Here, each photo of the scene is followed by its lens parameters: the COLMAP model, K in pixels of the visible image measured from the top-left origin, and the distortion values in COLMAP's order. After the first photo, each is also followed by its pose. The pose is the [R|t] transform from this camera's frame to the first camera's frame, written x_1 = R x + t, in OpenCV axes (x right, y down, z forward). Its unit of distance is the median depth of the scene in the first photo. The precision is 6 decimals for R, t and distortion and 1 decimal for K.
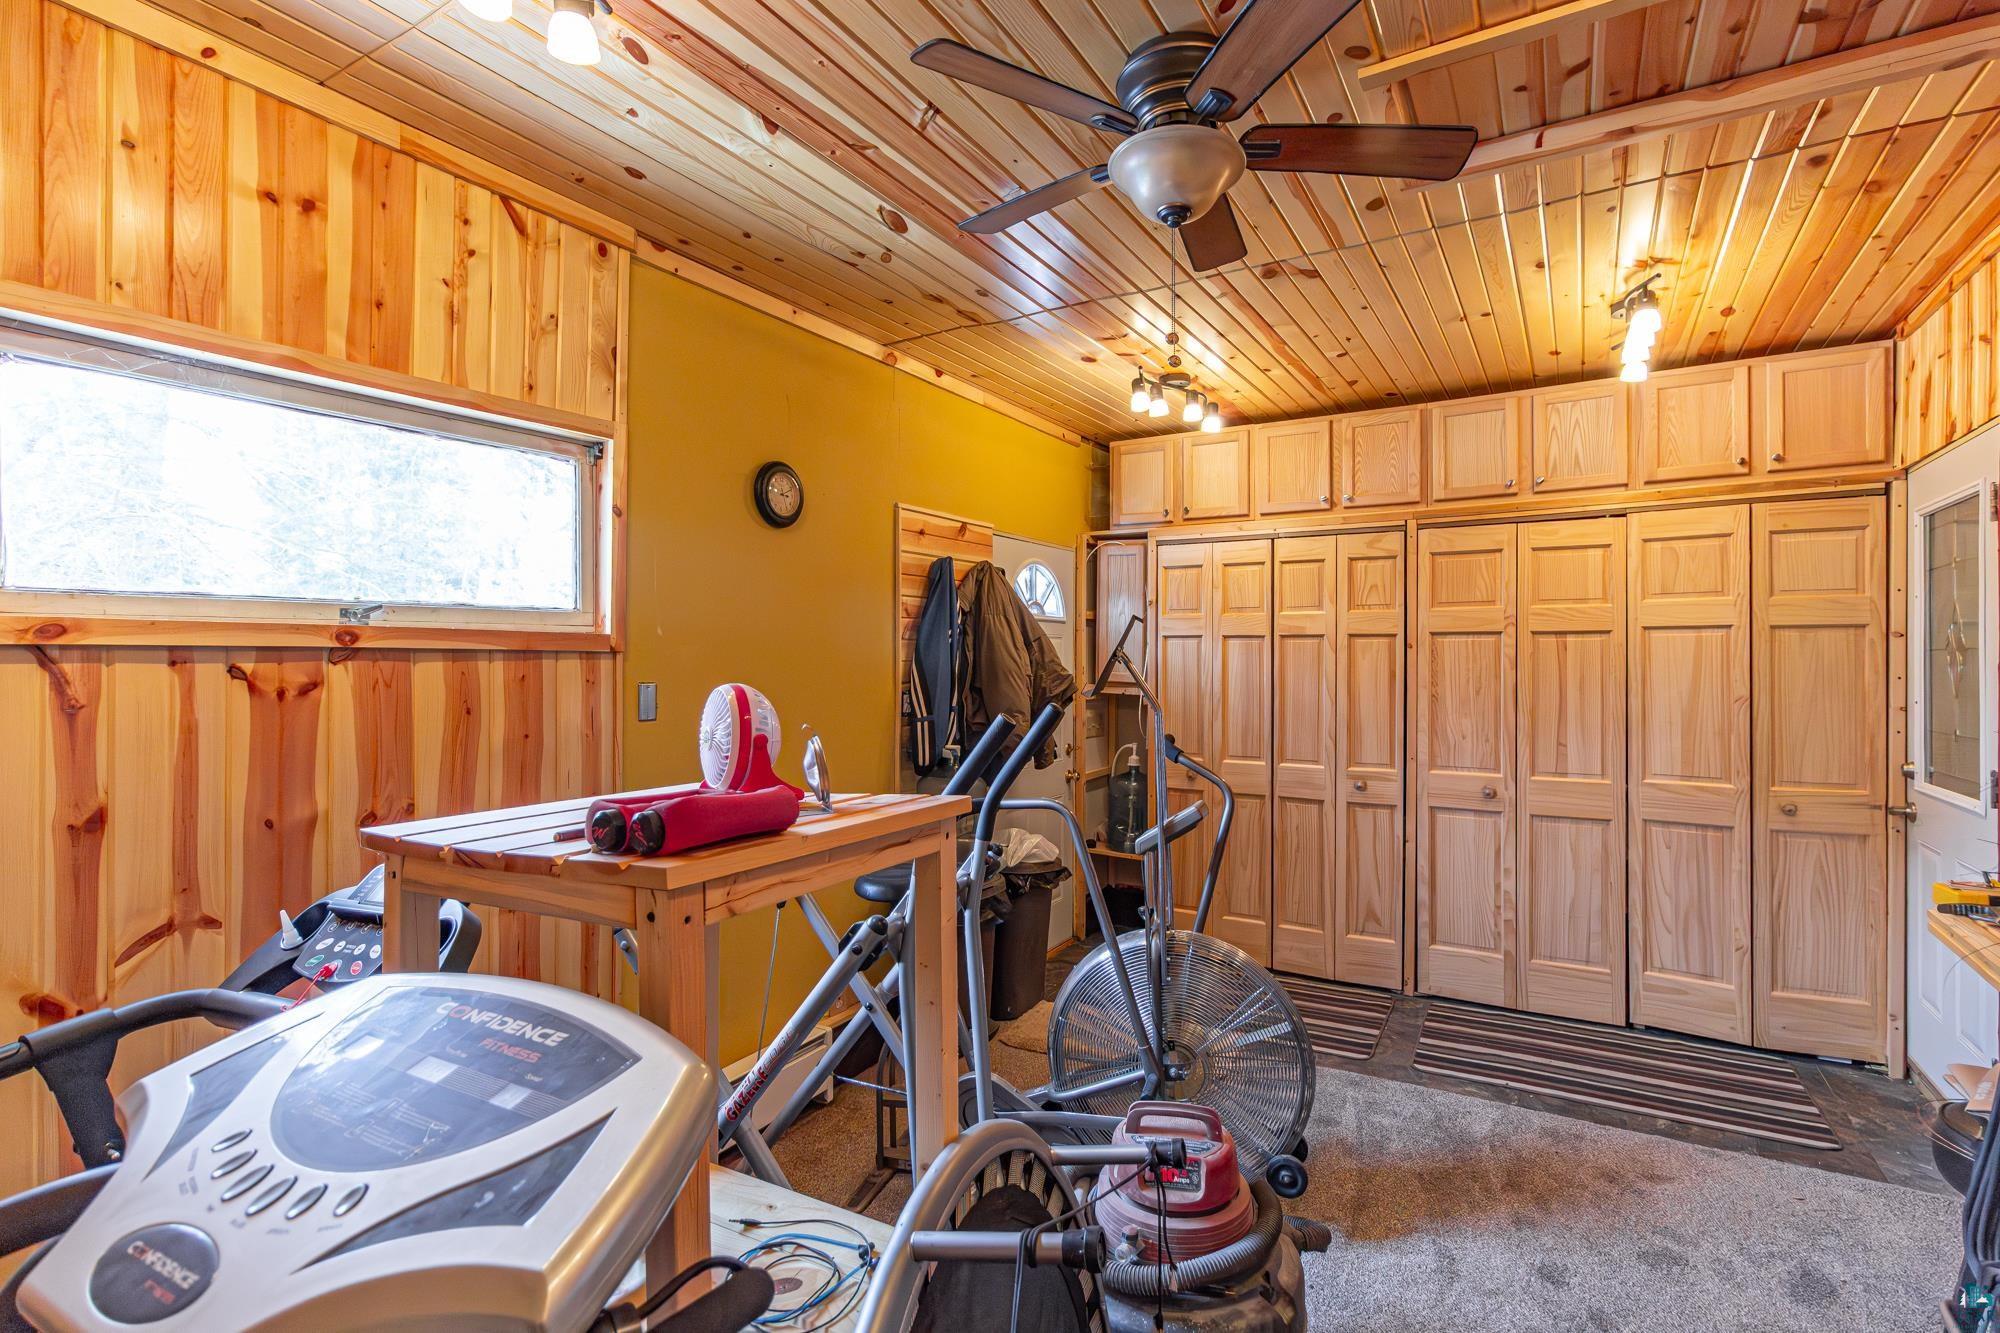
lens RADIAL K [[1001.8, 0, 1009.0], [0, 1001.8, 653.5], [0, 0, 1]] dist [-0.006125, 0.002542]
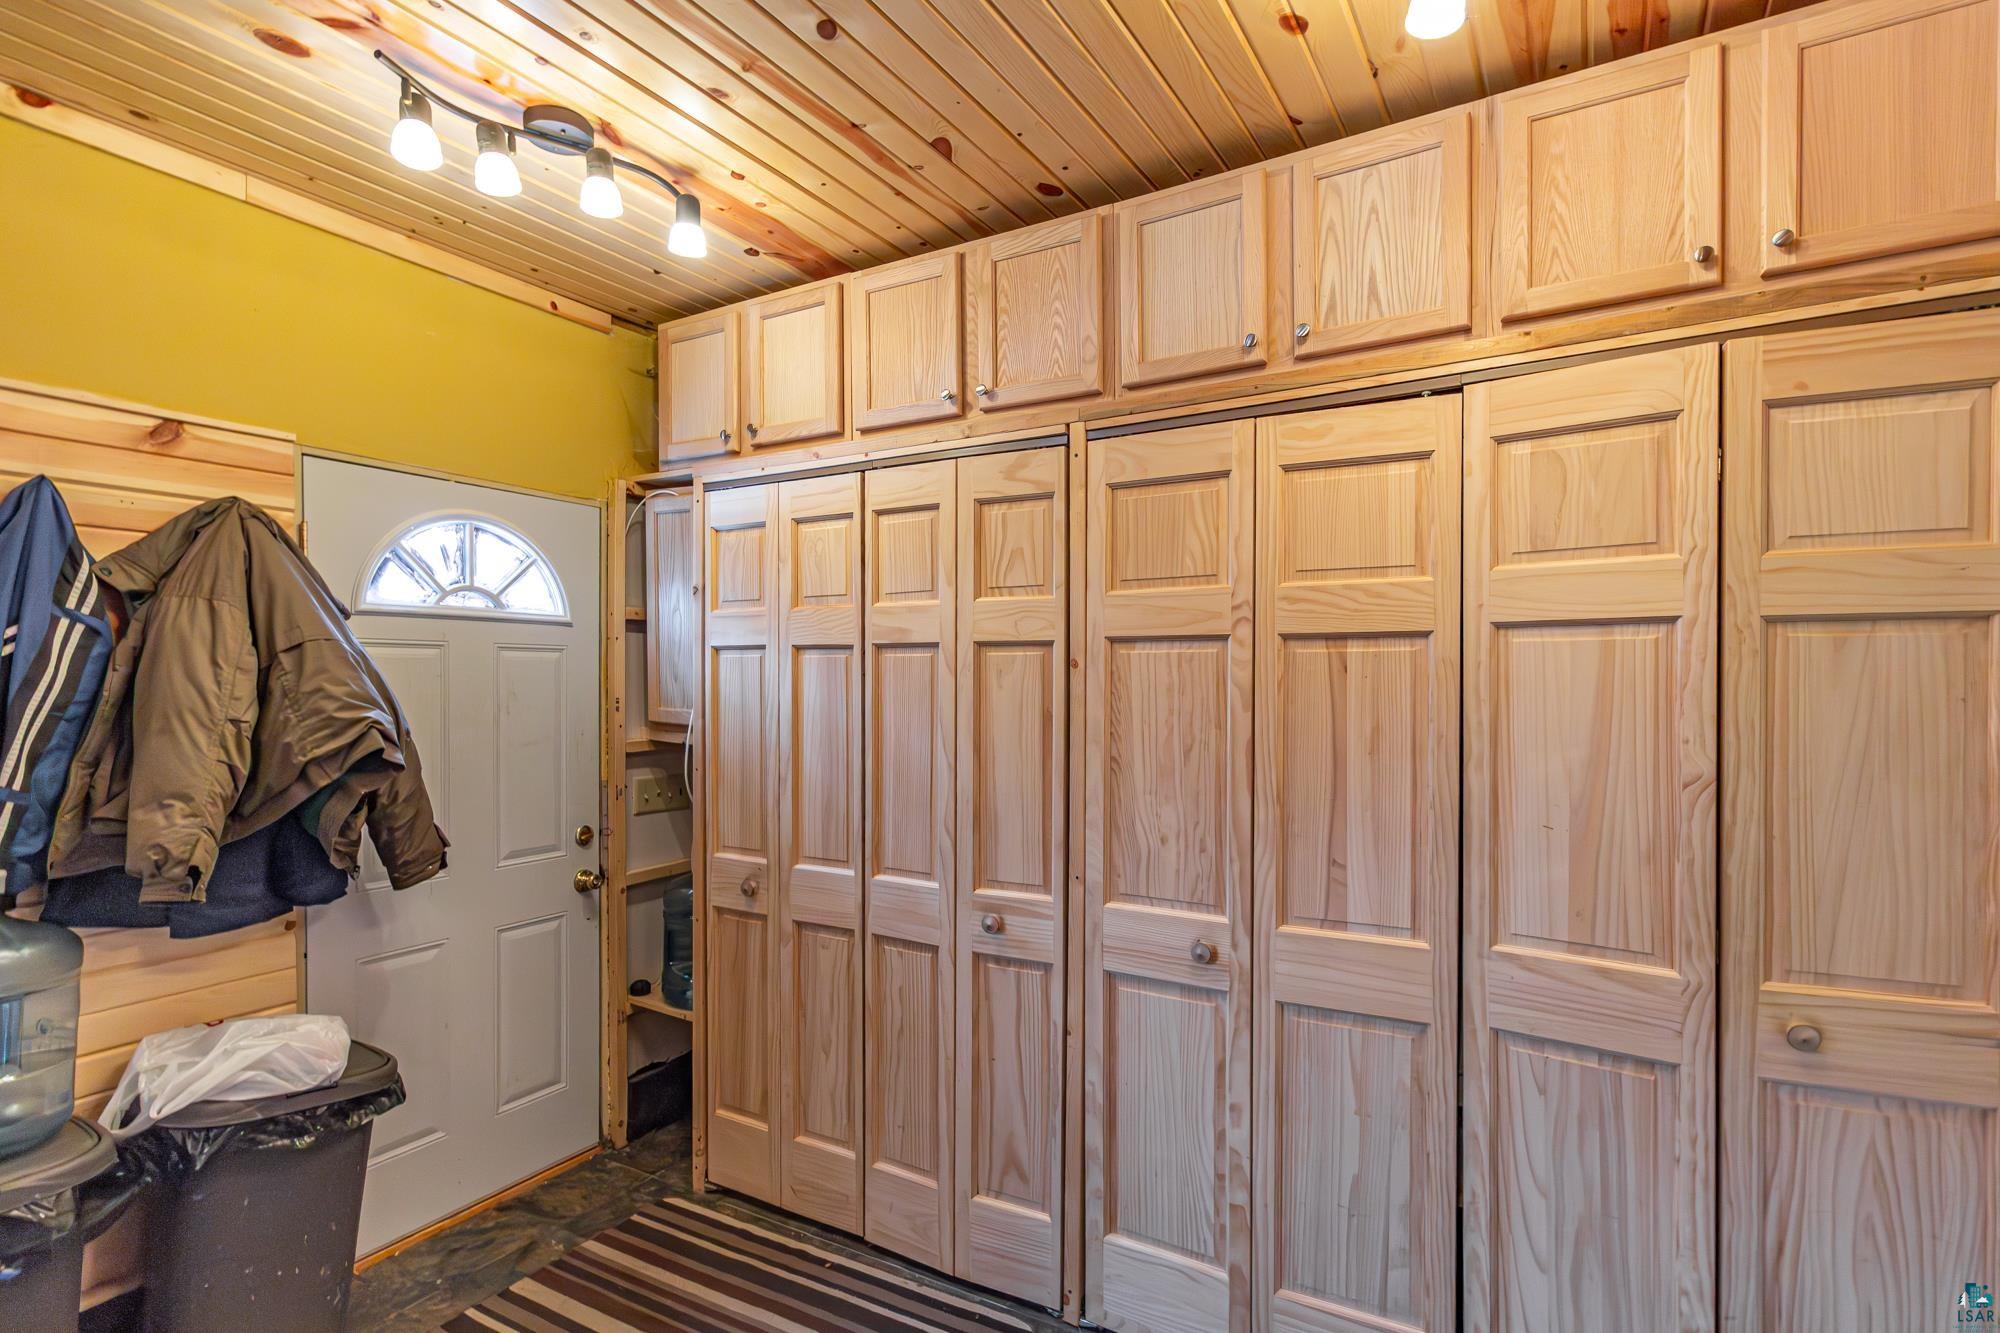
lens RADIAL K [[1001.8, 0, 990.6], [0, 1001.8, 684.0], [0, 0, 1]] dist [-0.006125, 0.002542]
pose [[0.999916, 0.001762, -0.012849, 0.374824], [-0.001644, 0.999956, 0.009231, -0.001736], [0.012865, -0.009209, 0.999875, 0.487771]]
